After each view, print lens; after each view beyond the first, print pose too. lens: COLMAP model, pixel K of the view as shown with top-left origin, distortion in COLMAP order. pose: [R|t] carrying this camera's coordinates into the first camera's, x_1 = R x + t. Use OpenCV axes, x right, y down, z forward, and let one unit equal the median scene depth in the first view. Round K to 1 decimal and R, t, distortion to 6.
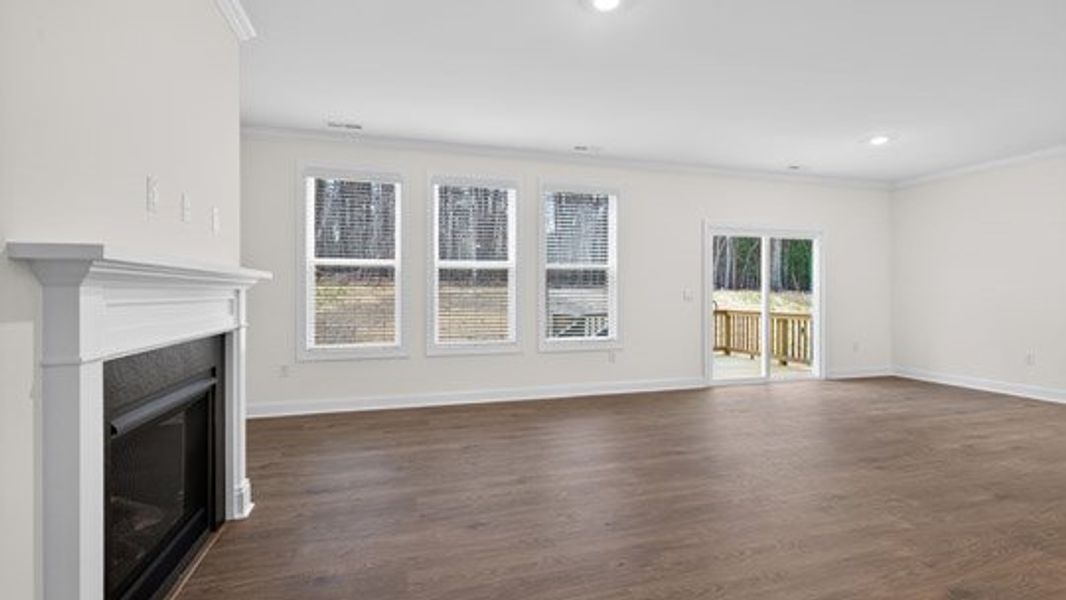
lens RADIAL K [[483.5, 0, 533.0], [0, 483.5, 300.0], [0, 0, 1]] dist [-0.000050, 0.000107]
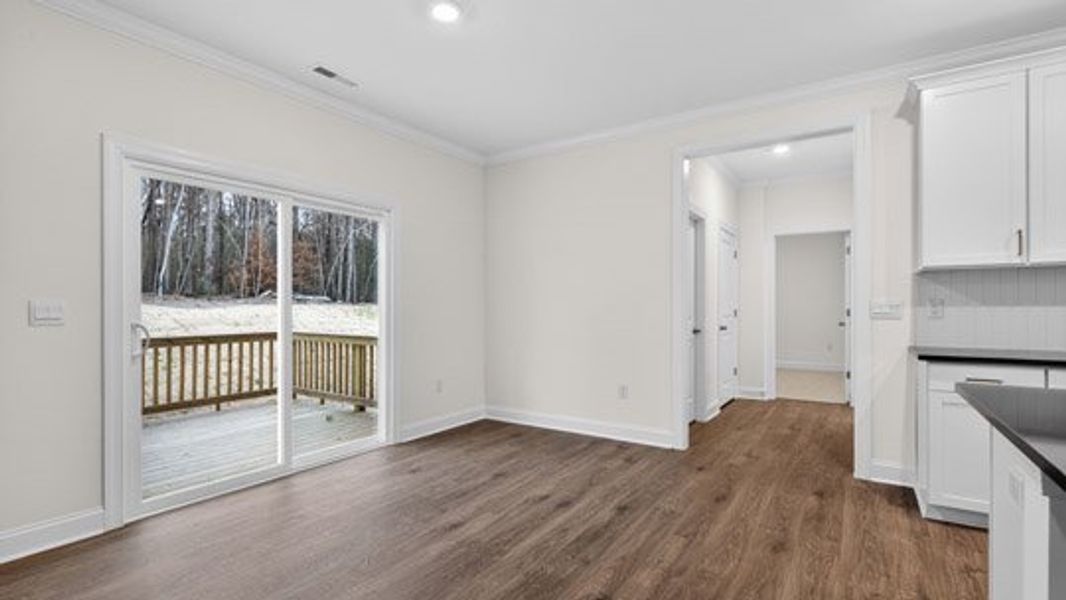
lens RADIAL K [[483.5, 0, 533.0], [0, 483.5, 300.0], [0, 0, 1]] dist [-0.000050, 0.000107]
pose [[0.771595, 0.012264, 0.635996, 0.336253], [0.007052, 0.999588, -0.027831, -0.002019], [-0.636075, 0.025959, 0.771190, 0.393744]]
